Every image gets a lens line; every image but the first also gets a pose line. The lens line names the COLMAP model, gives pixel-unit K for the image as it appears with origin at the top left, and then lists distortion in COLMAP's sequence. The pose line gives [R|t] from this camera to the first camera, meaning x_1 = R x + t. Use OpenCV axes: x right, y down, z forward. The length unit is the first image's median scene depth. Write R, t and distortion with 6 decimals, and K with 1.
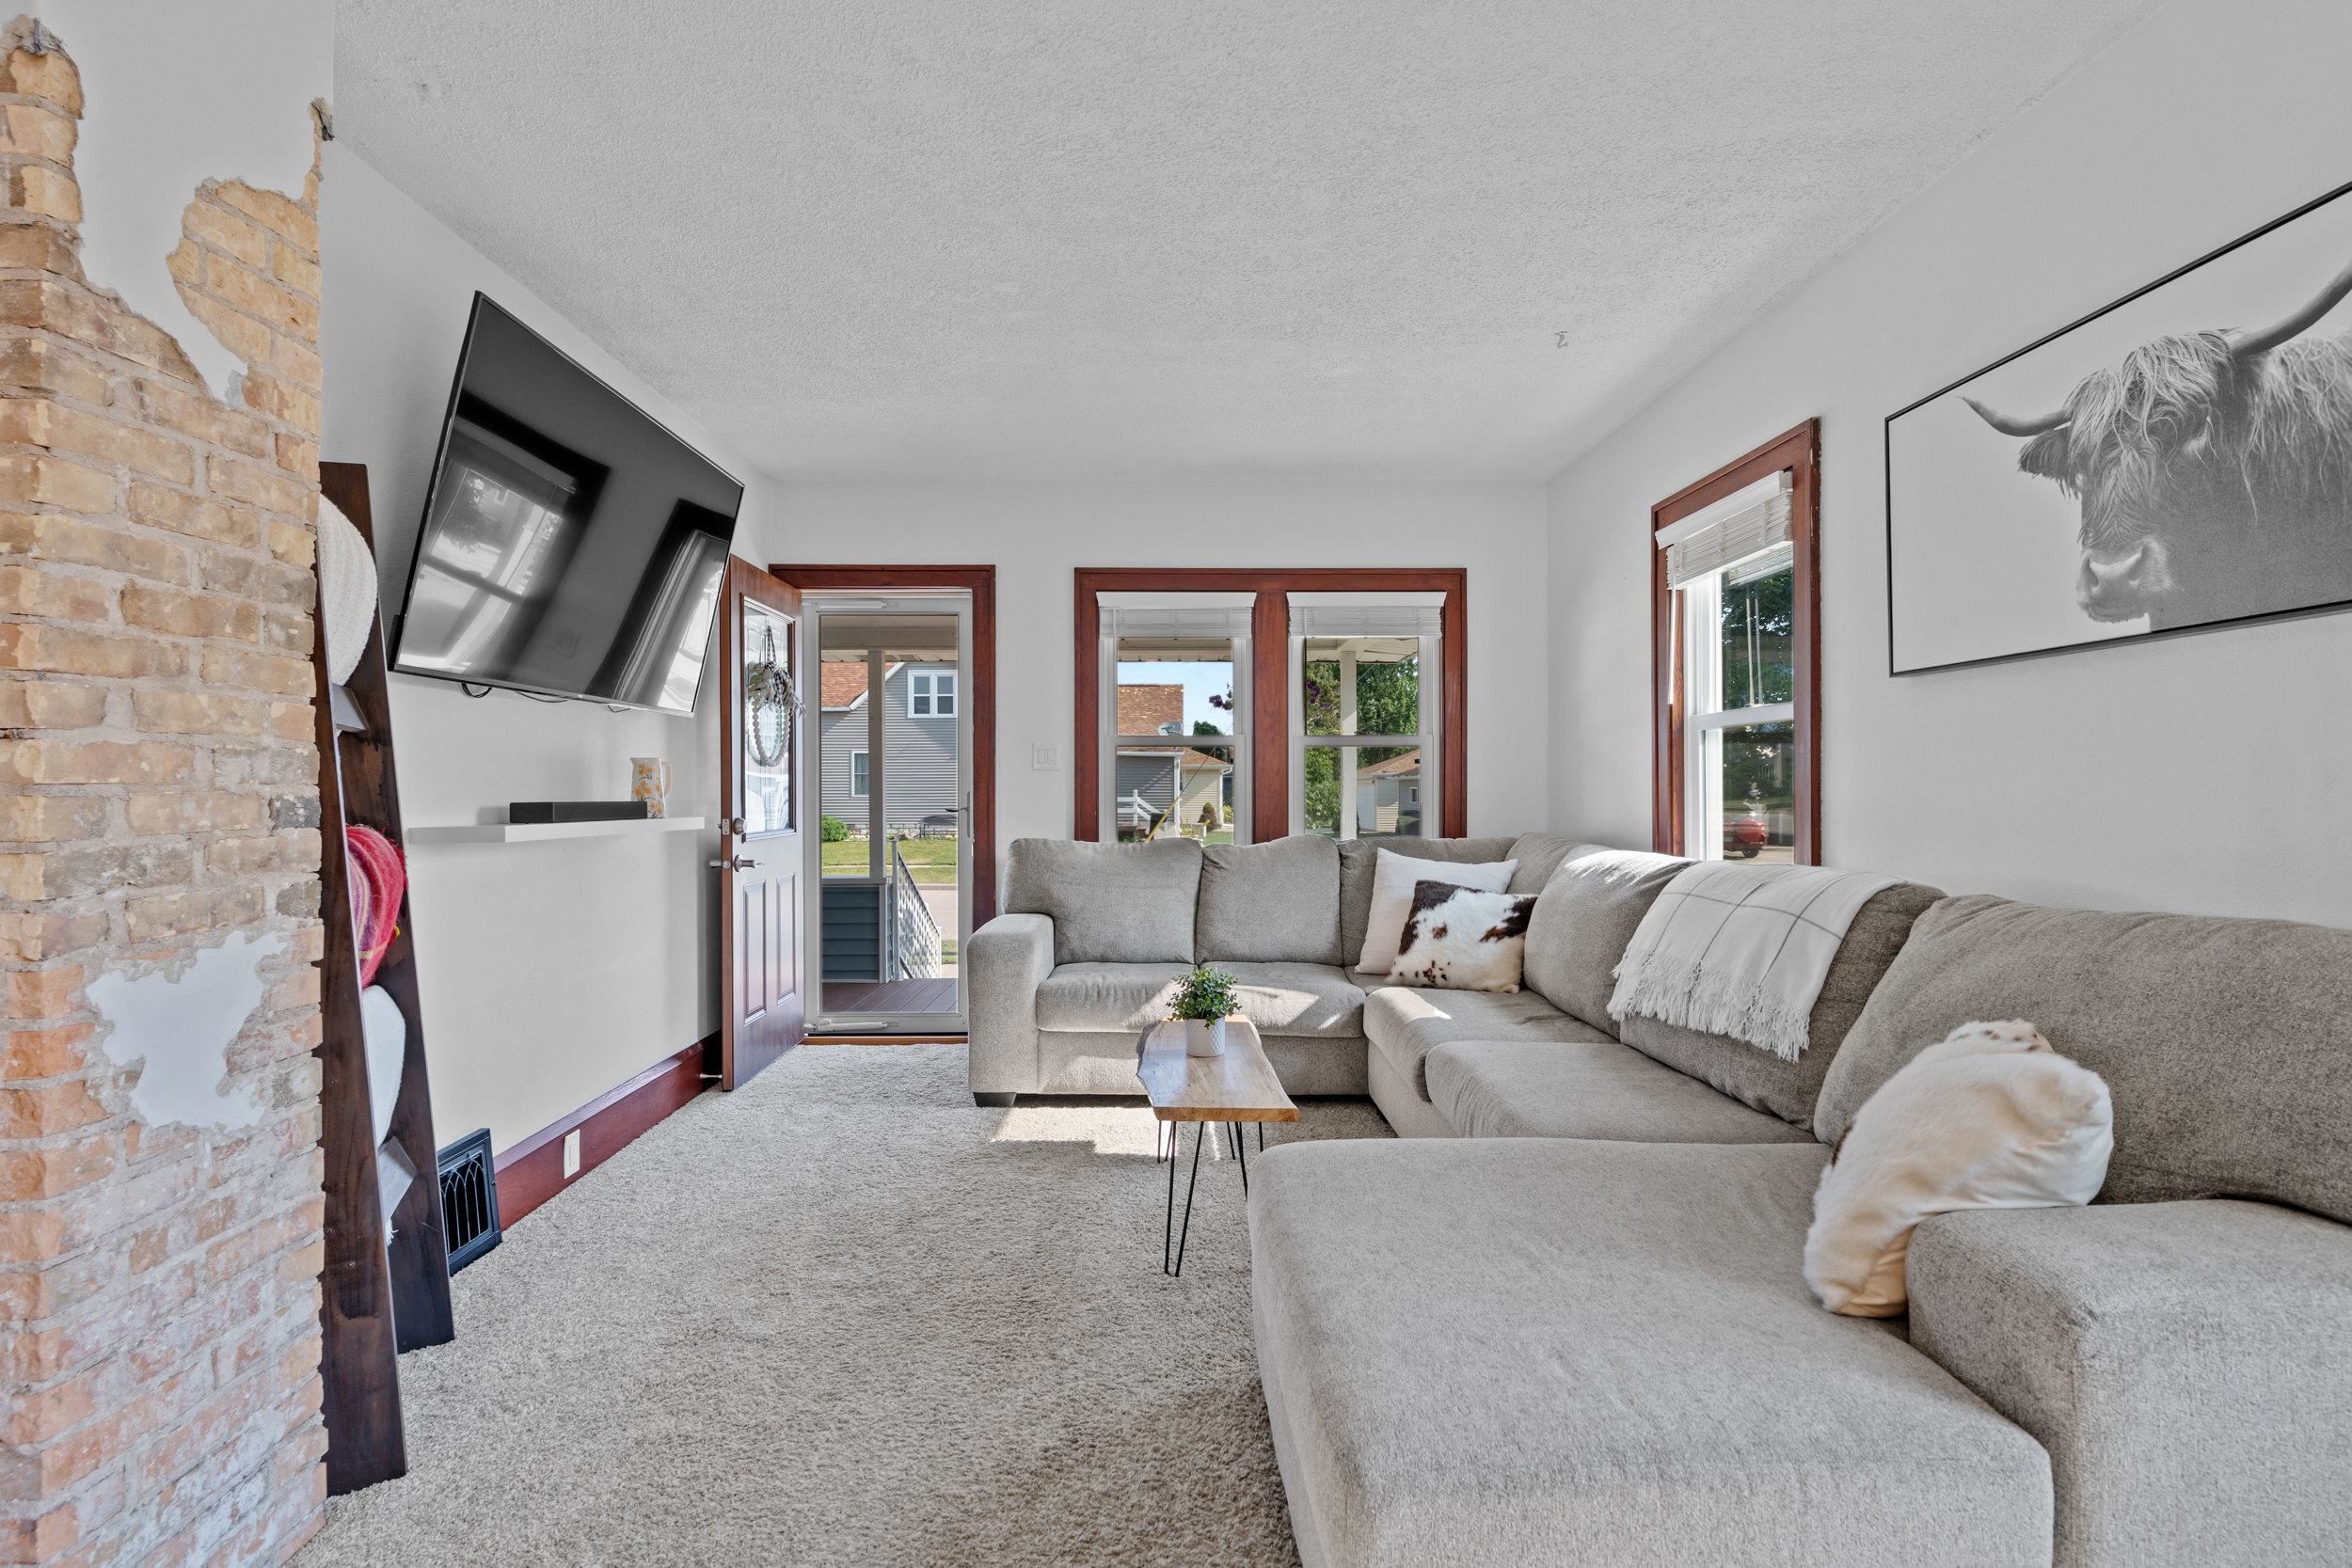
lens RADIAL K [[1062.4, 0, 1168.6], [0, 1062.4, 790.3], [0, 0, 1]] dist [-0.011159, 0.004421]
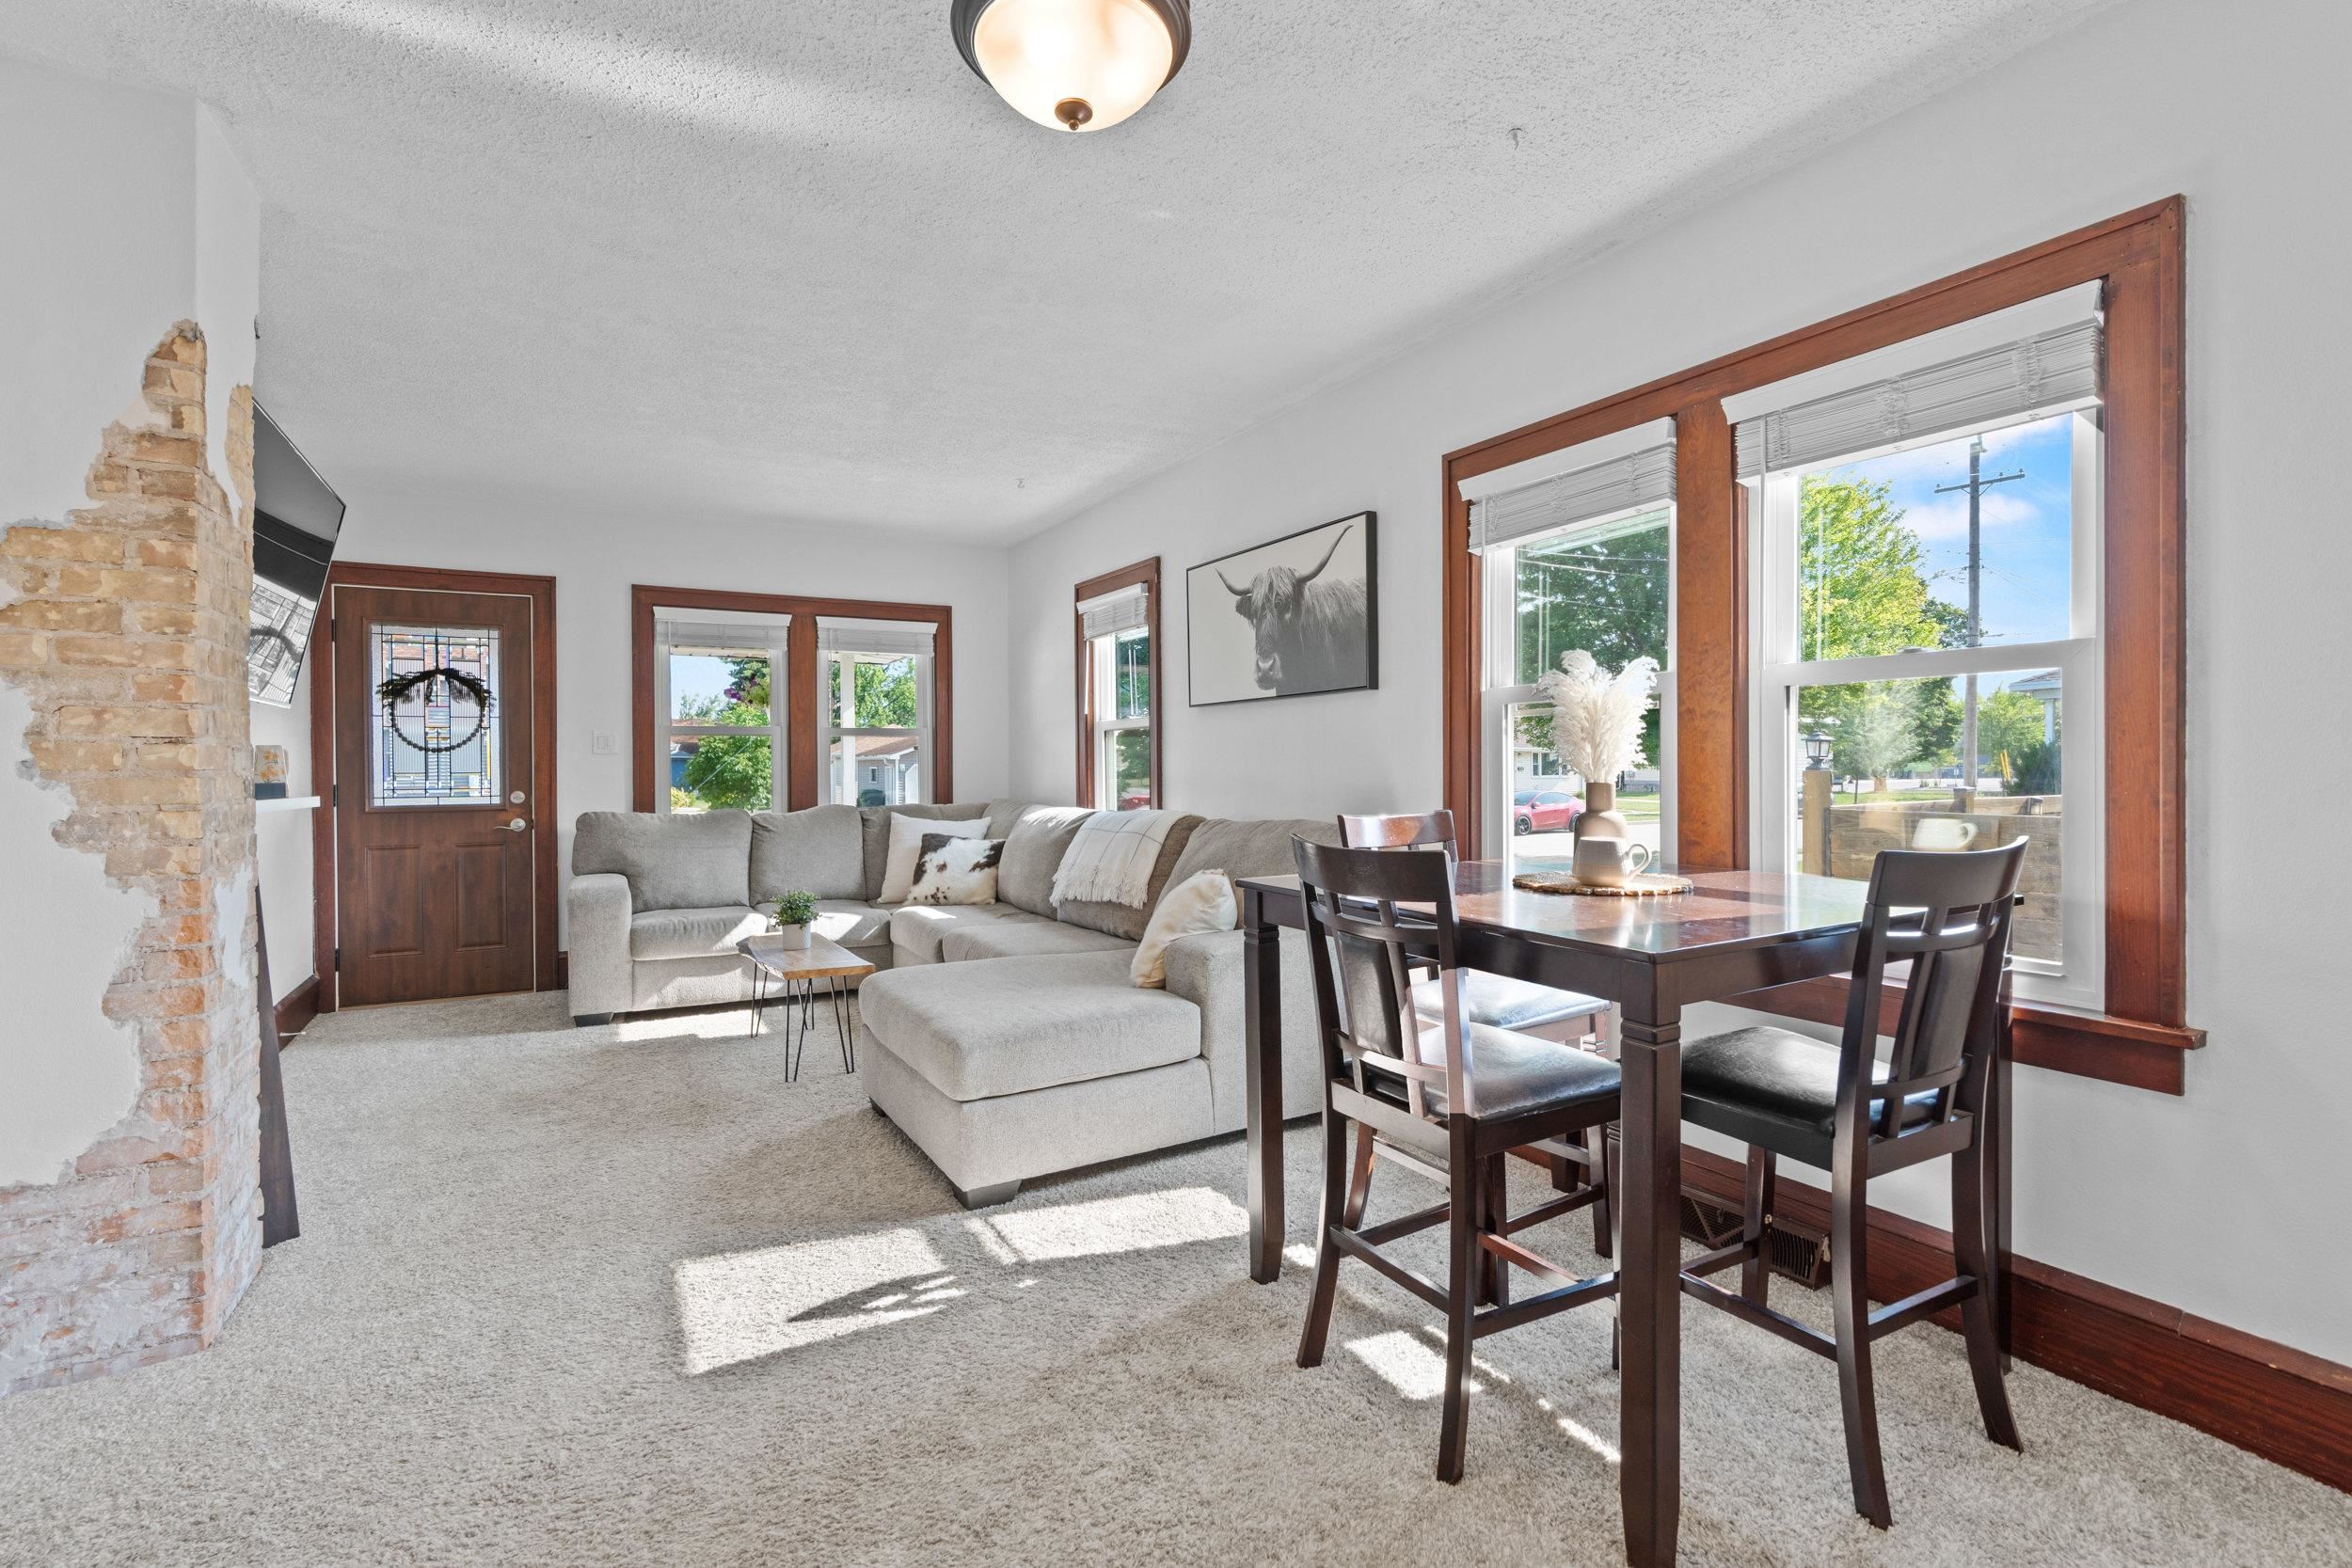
lens RADIAL K [[1062.4, 0, 1158.6], [0, 1062.4, 767.5], [0, 0, 1]] dist [-0.011159, 0.004421]
pose [[0.879342, -0.005094, 0.476163, -0.245876], [0.006116, 0.999981, -0.000598, 0.000164], [-0.476151, 0.003438, 0.879357, -0.588860]]
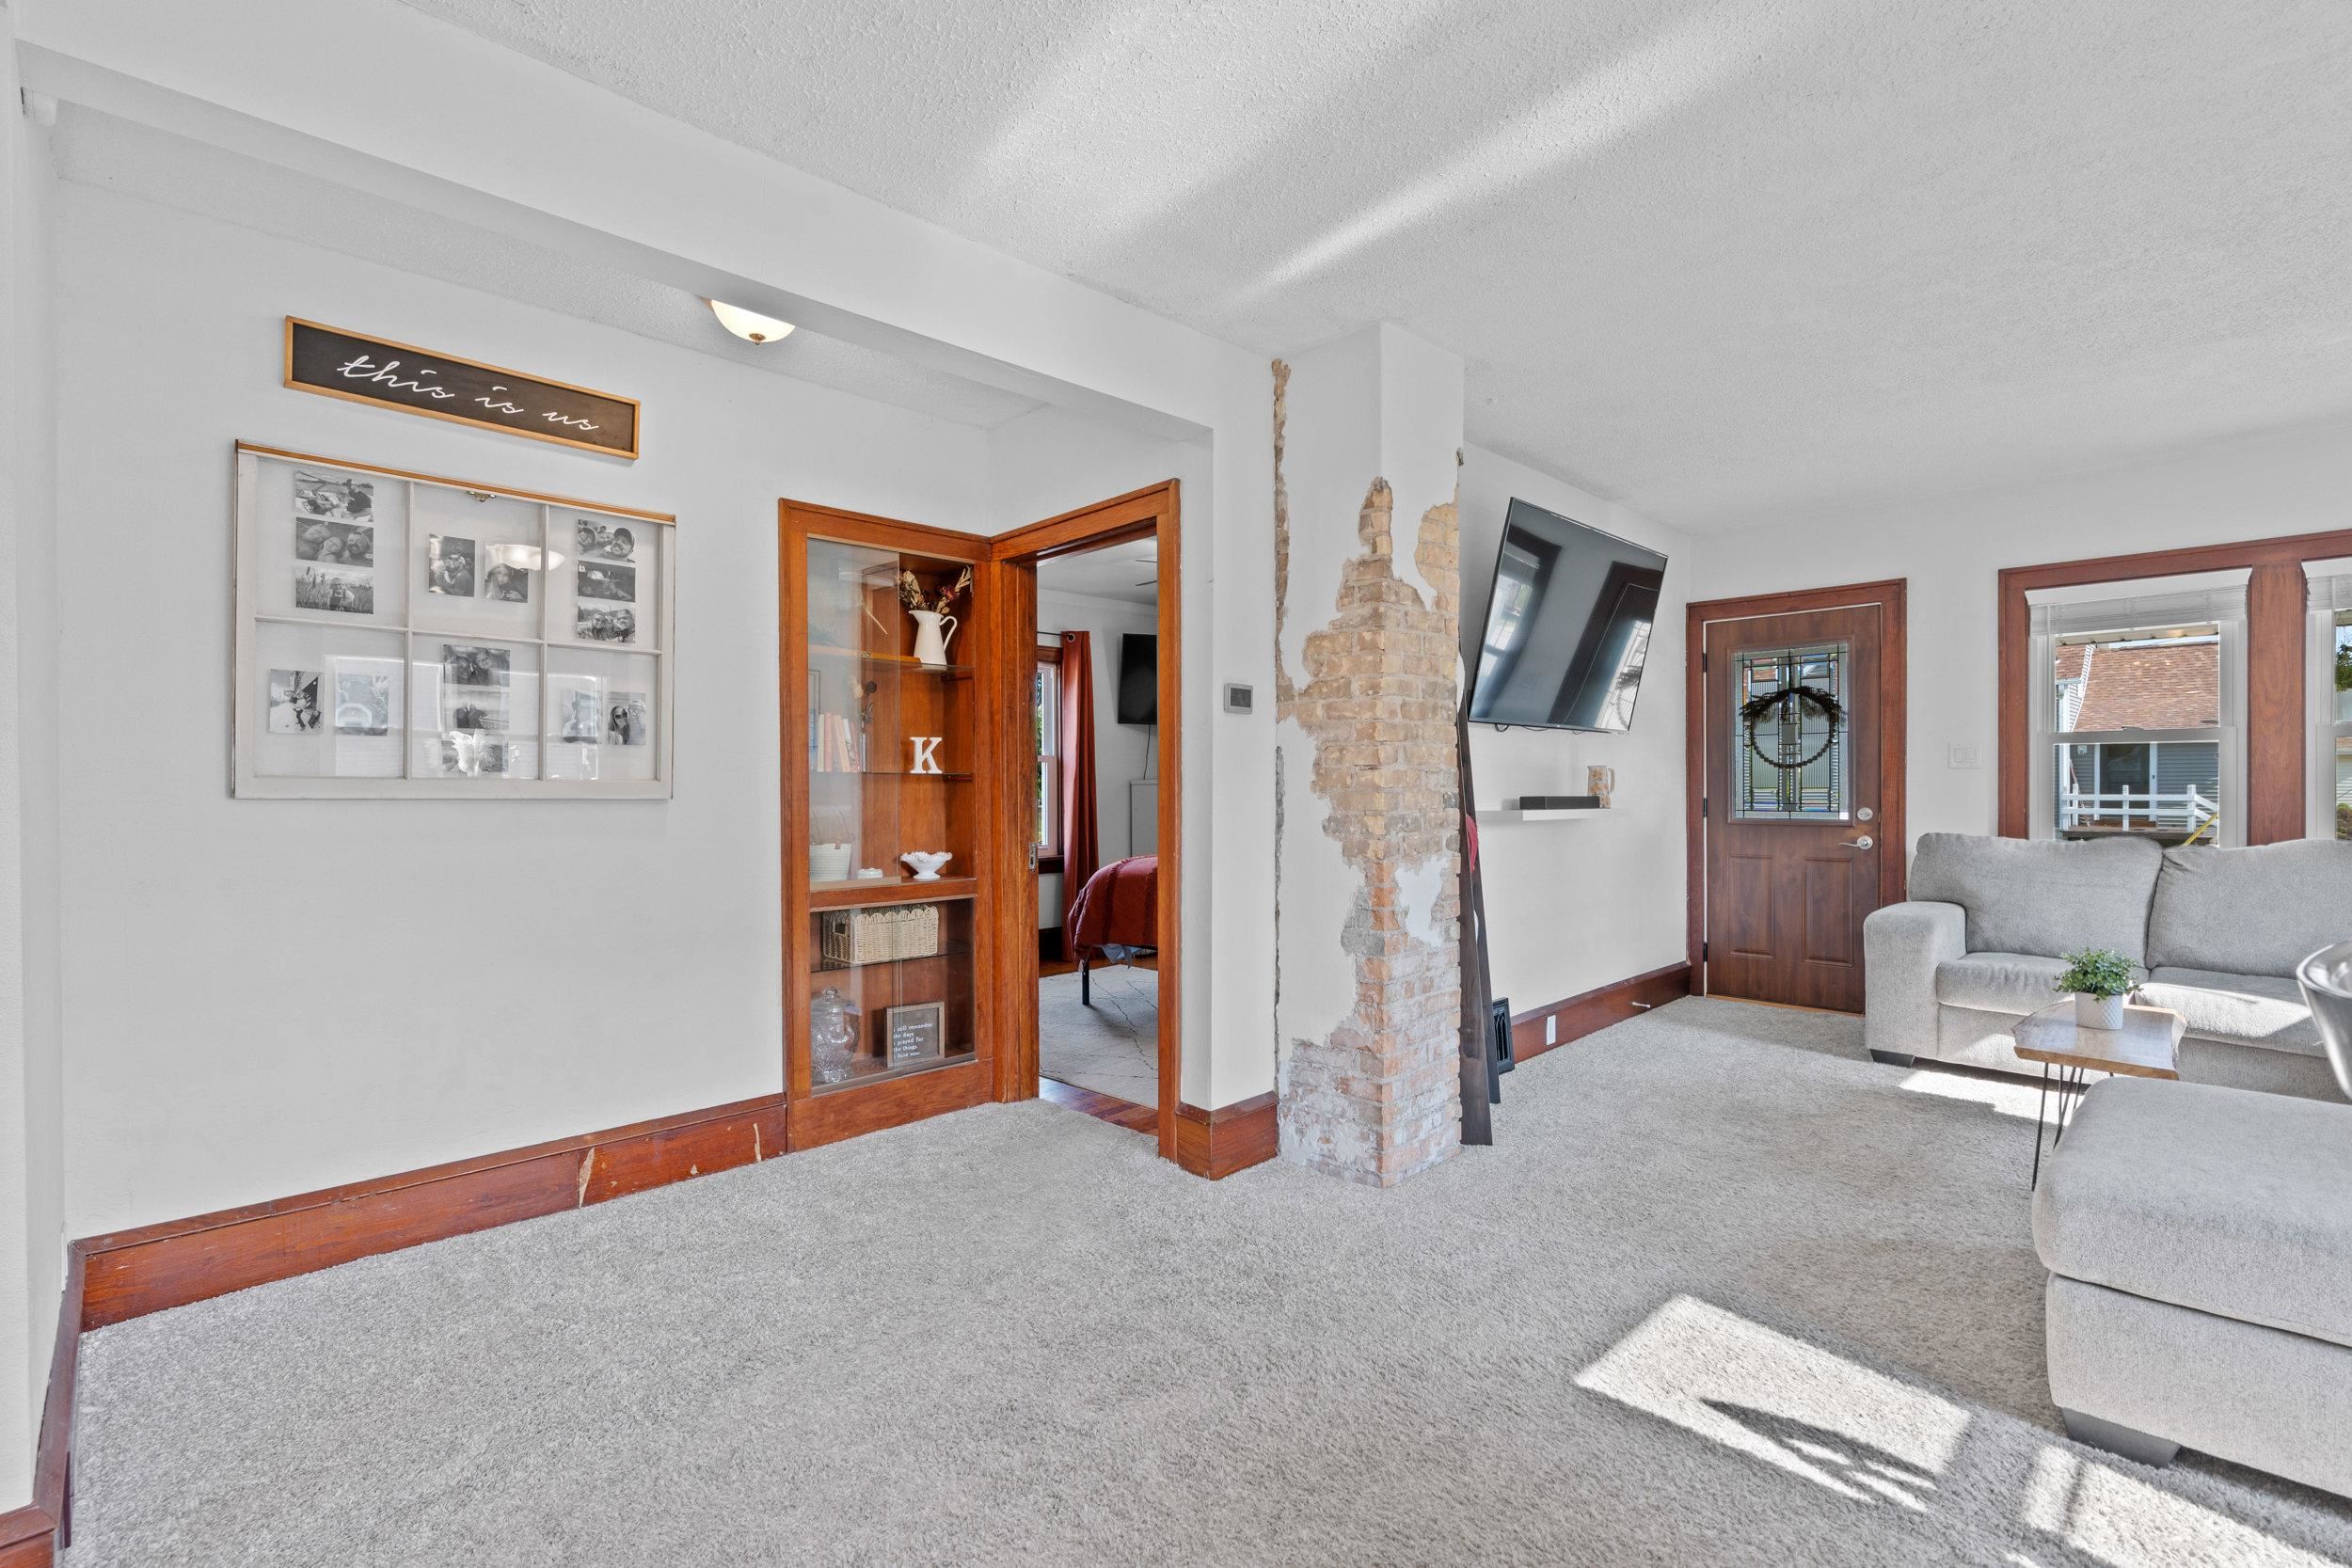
lens RADIAL K [[1062.4, 0, 1162.6], [0, 1062.4, 792.5], [0, 0, 1]] dist [-0.011159, 0.004421]
pose [[0.685751, 0.003596, -0.727828, 0.180797], [0.001088, 0.999982, 0.005966, -0.004586], [0.727836, -0.004883, 0.685734, -0.509210]]
